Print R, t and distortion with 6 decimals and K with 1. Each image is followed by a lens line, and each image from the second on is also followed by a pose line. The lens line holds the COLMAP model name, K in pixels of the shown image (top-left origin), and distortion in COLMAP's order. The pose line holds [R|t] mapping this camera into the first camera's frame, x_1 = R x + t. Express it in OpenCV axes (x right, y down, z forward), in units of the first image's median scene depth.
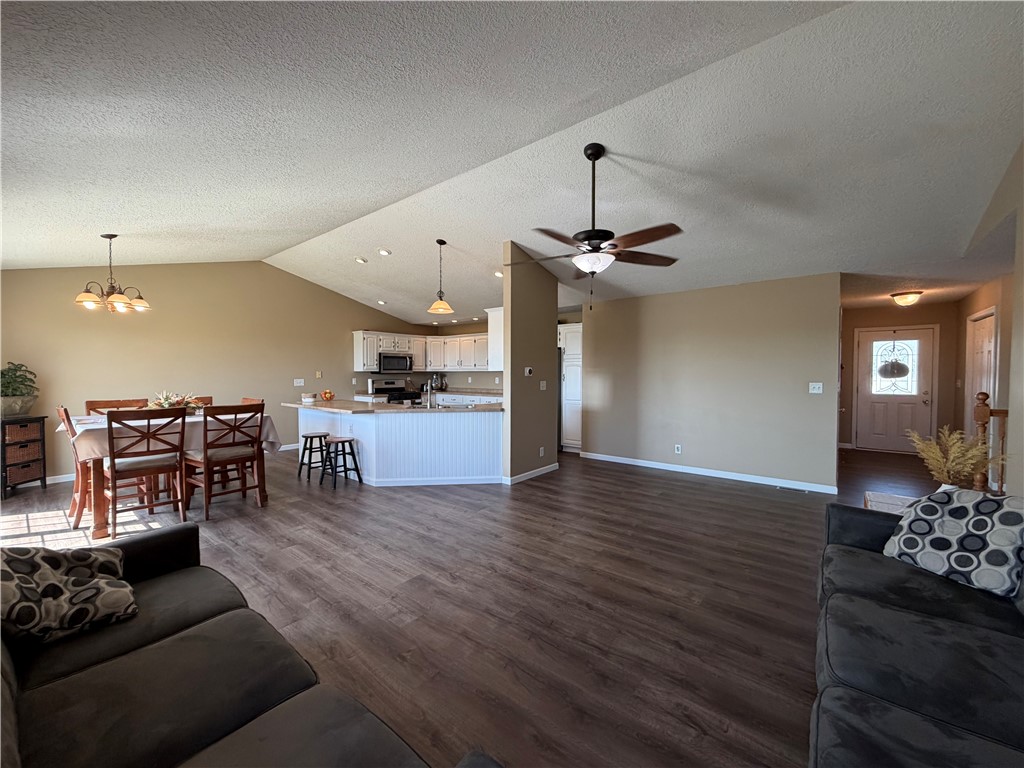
lens RADIAL K [[407.2, 0, 512.0], [0, 407.2, 384.0], [0, 0, 1]] dist [0.000946, 0.000034]
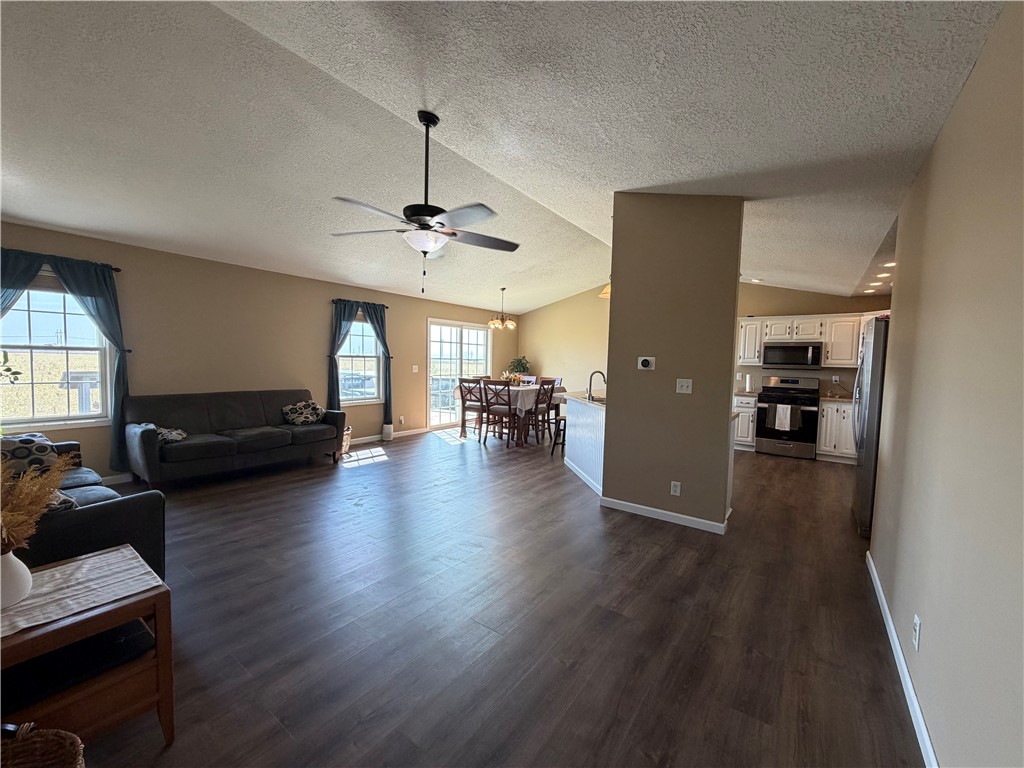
lens RADIAL K [[407.2, 0, 512.0], [0, 407.2, 384.0], [0, 0, 1]] dist [0.000946, 0.000034]
pose [[0.042724, 0.059513, -0.997313, 0.465426], [-0.053508, 0.996928, 0.057198, -0.014317], [0.997653, 0.050920, 0.045777, 0.472631]]
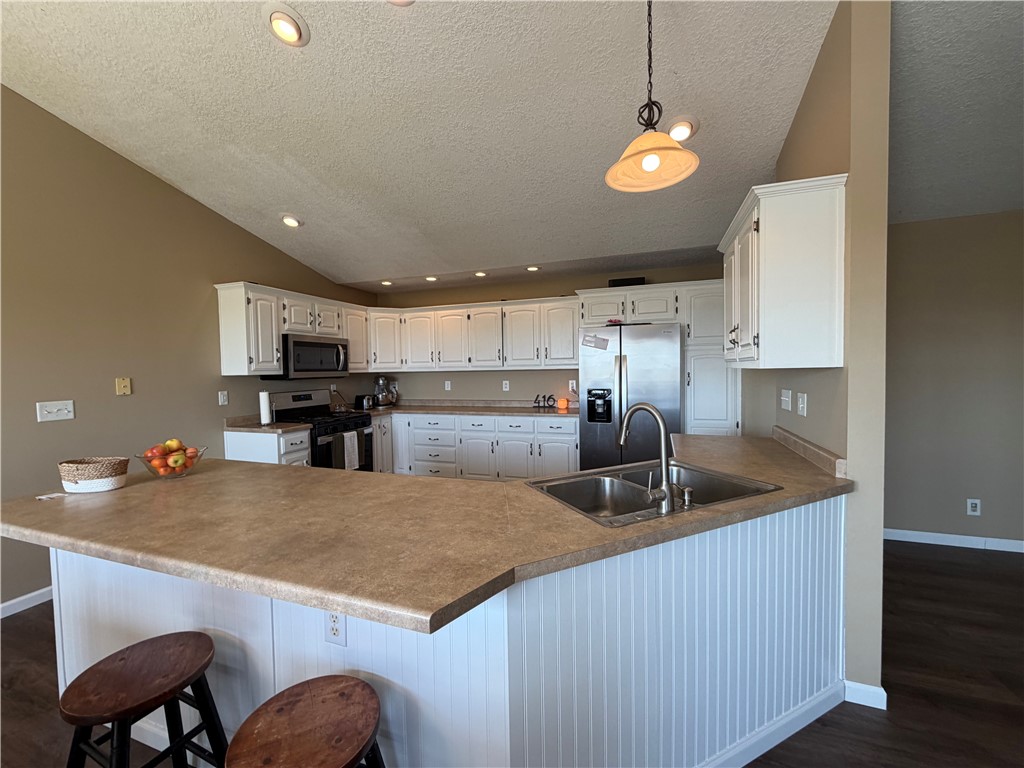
lens RADIAL K [[407.2, 0, 512.0], [0, 407.2, 384.0], [0, 0, 1]] dist [0.000946, 0.000034]
pose [[0.941787, -0.028545, 0.334997, -0.238850], [0.026983, 0.999592, 0.009316, -0.017507], [-0.335127, 0.000266, 0.942173, 0.477557]]
